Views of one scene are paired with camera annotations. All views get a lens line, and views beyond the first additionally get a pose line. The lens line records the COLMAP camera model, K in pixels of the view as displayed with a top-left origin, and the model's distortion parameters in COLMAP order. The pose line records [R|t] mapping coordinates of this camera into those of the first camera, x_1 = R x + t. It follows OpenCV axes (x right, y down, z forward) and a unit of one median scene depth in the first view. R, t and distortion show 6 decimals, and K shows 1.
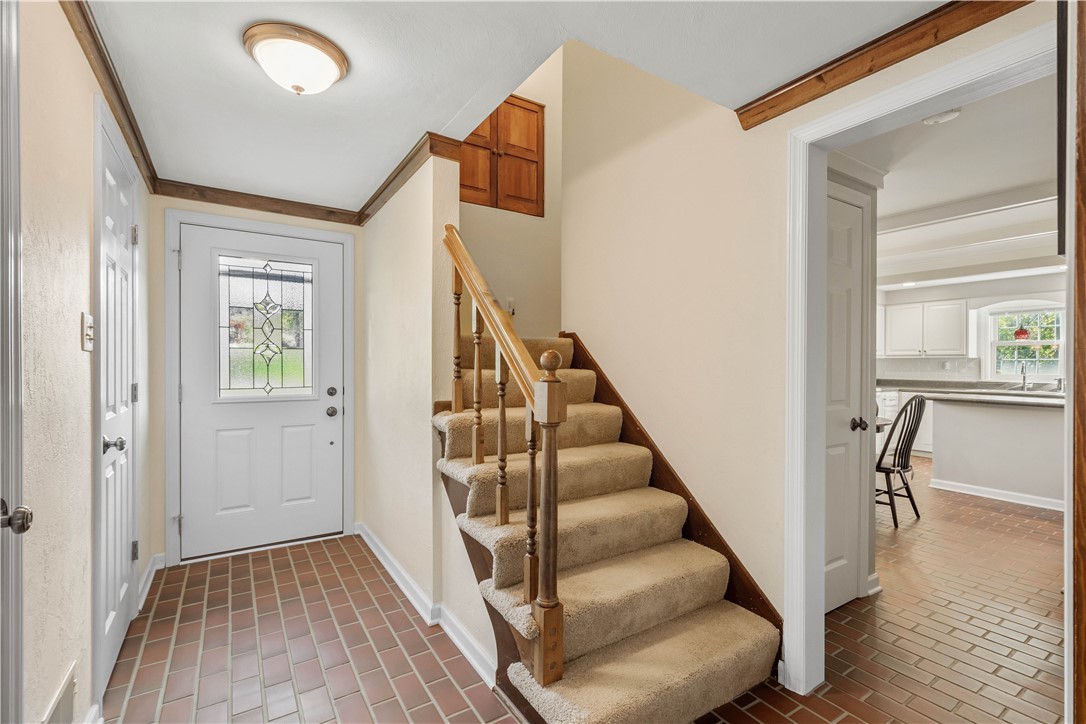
lens RADIAL K [[481.2, 0, 553.1], [0, 481.2, 365.9], [0, 0, 1]] dist [0.005494, -0.001484]
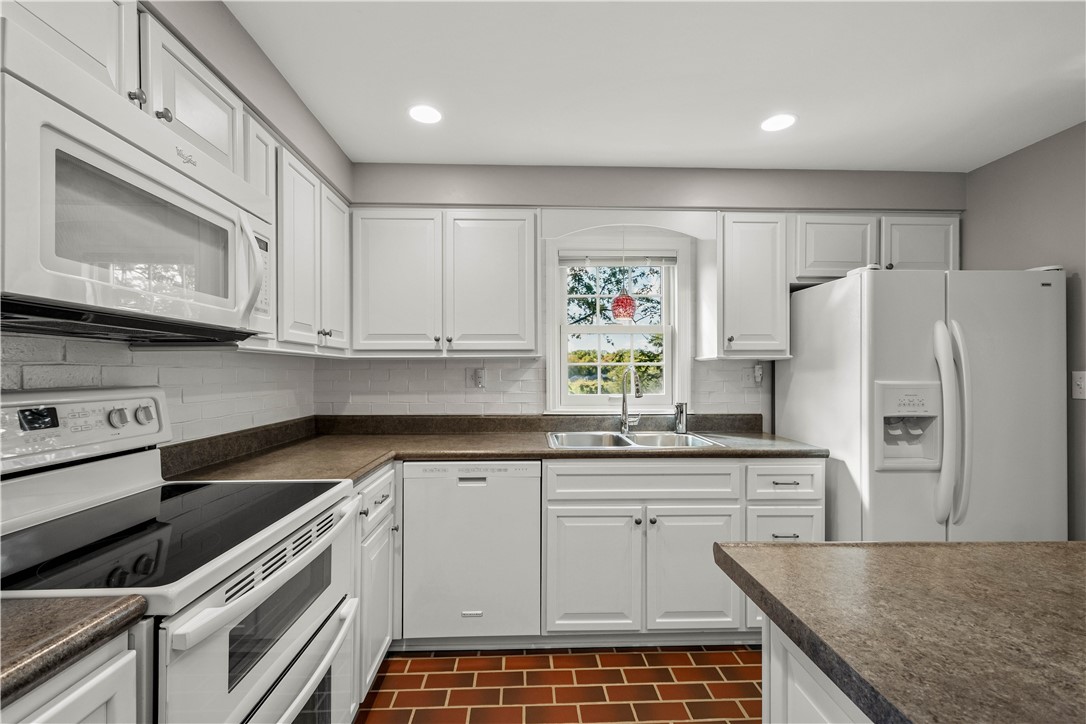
lens RADIAL K [[481.2, 0, 541.0], [0, 481.2, 368.0], [0, 0, 1]] dist [0.005494, -0.001484]
pose [[0.515027, 0.002604, 0.857170, 0.531721], [0.009254, 0.999920, -0.008598, -0.005447], [-0.857124, 0.012360, 0.514962, 0.809397]]
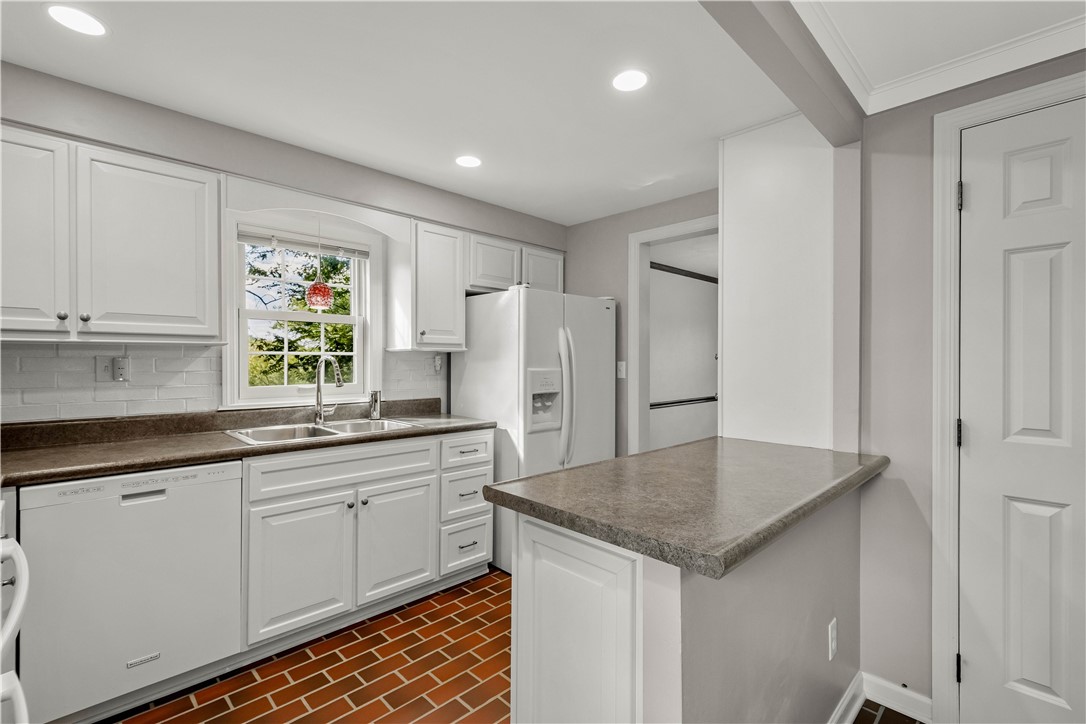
lens RADIAL K [[481.2, 0, 554.2], [0, 481.2, 363.3], [0, 0, 1]] dist [0.005494, -0.001484]
pose [[-0.207960, -0.006774, 0.978114, 0.480822], [0.005776, 0.999950, 0.008154, -0.005800], [-0.978120, 0.007346, -0.207910, 0.854244]]
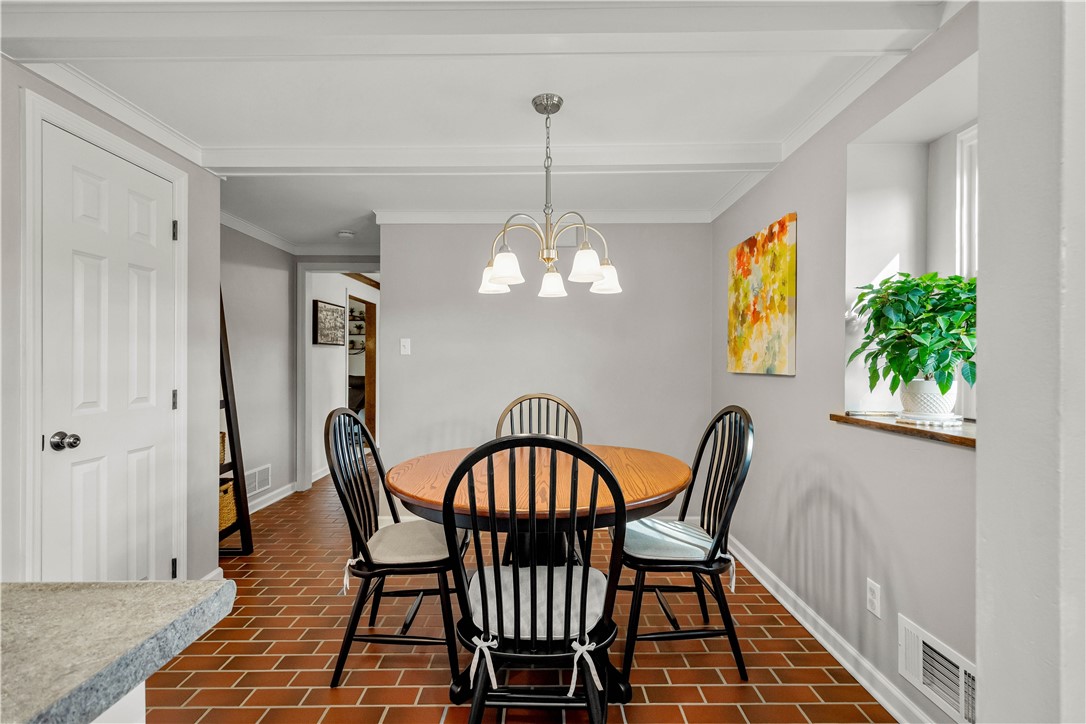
lens RADIAL K [[481.2, 0, 538.5], [0, 481.2, 367.3], [0, 0, 1]] dist [0.005494, -0.001484]
pose [[-0.552828, 0.003925, -0.833286, 0.649376], [-0.012194, 0.999844, 0.012800, 0.004332], [0.833206, 0.017237, -0.552693, 0.888021]]
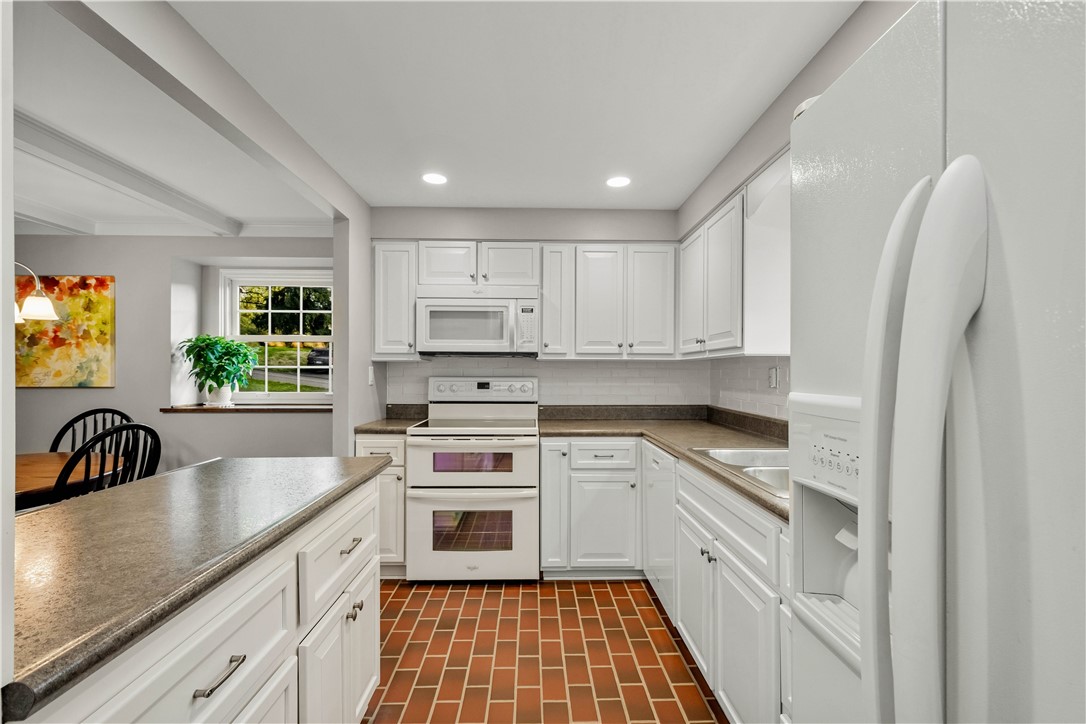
lens RADIAL K [[481.2, 0, 548.0], [0, 481.2, 370.9], [0, 0, 1]] dist [0.005494, -0.001484]
pose [[0.855354, -0.001750, -0.518041, 0.931534], [-0.003119, 0.999959, -0.008528, -0.002031], [0.518034, 0.008910, 0.855314, 0.636409]]
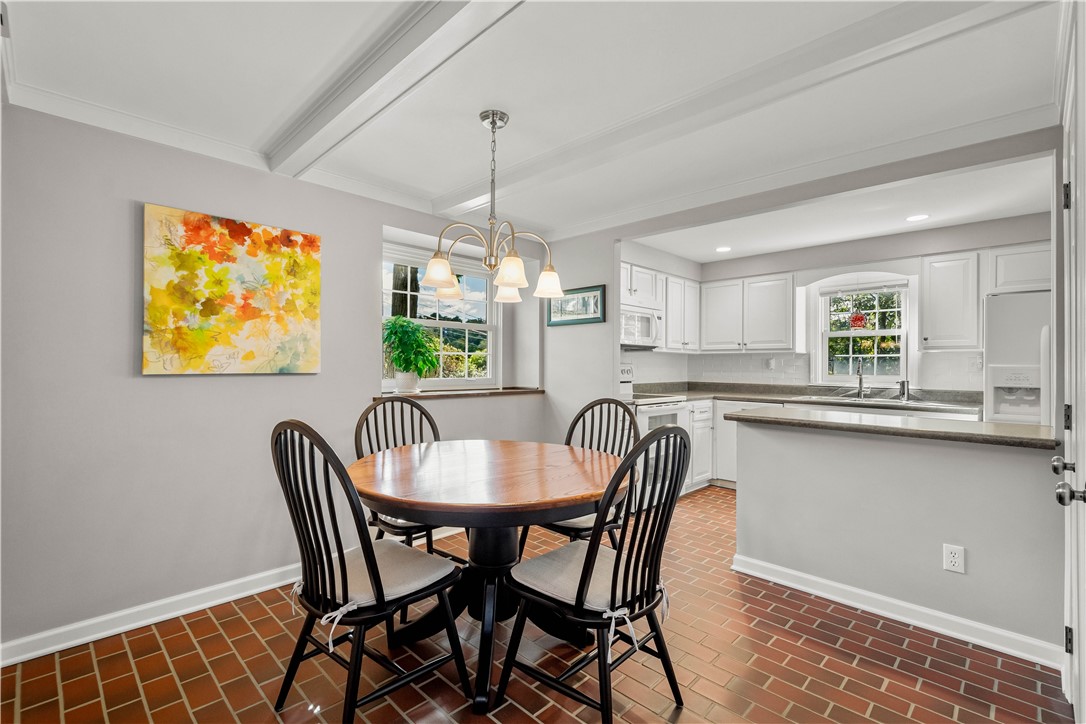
lens RADIAL K [[481.2, 0, 550.6], [0, 481.2, 361.9], [0, 0, 1]] dist [0.005494, -0.001484]
pose [[0.975397, 0.005880, 0.220377, 0.344181], [-0.003026, 0.999907, -0.013288, 0.007628], [-0.220435, 0.012294, 0.975324, 0.377728]]
